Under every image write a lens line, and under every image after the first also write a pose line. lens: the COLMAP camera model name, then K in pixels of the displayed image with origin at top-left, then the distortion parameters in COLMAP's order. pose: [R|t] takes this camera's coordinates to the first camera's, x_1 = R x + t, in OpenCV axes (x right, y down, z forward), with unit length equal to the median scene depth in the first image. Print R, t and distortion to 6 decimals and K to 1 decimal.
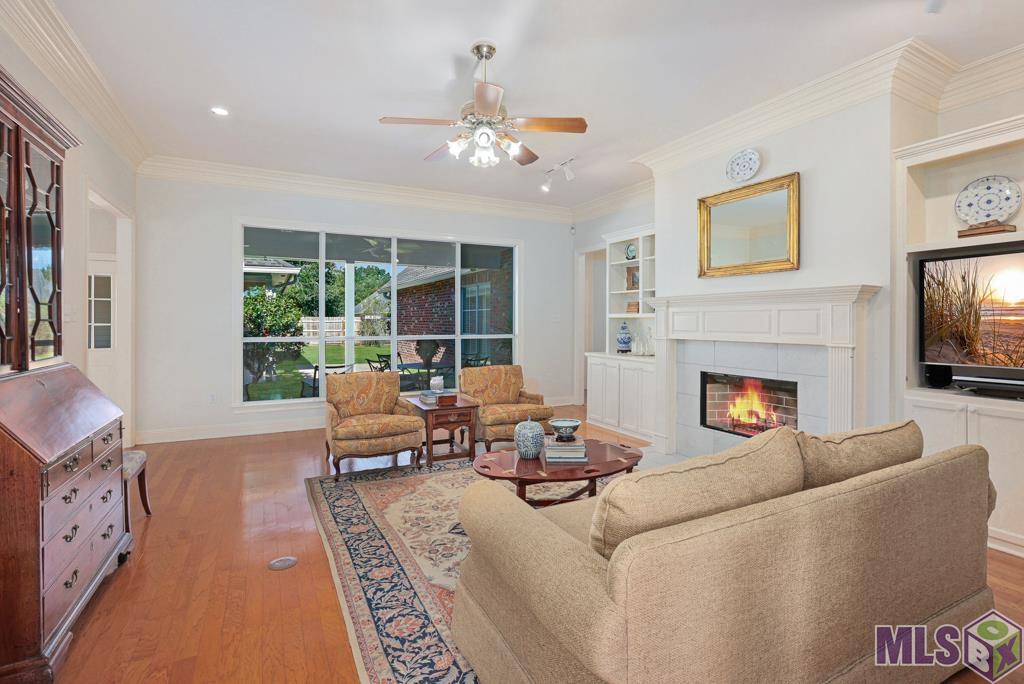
lens RADIAL K [[473.2, 0, 515.2], [0, 473.2, 321.3], [0, 0, 1]] dist [-0.031385, 0.000538]
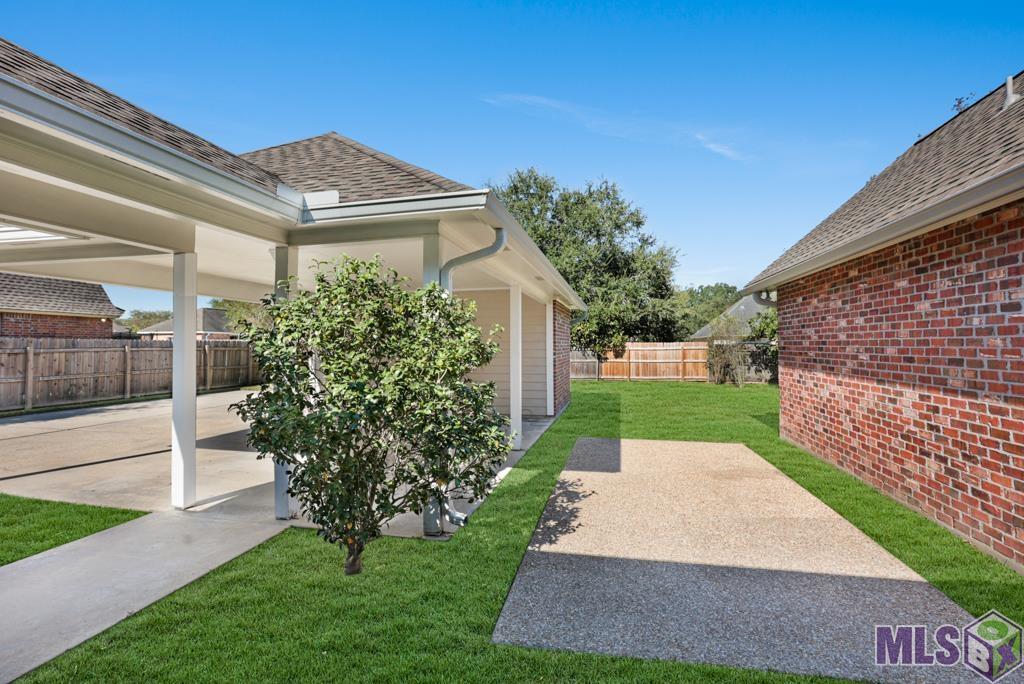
lens RADIAL K [[478.6, 0, 511.1], [0, 478.6, 336.1], [0, 0, 1]] dist [-0.033294, 0.000087]
pose [[0.757924, -0.015229, -0.652165, -0.089819], [0.003638, 0.999811, -0.019119, -0.005296], [0.652333, 0.012118, 0.757836, 0.283135]]
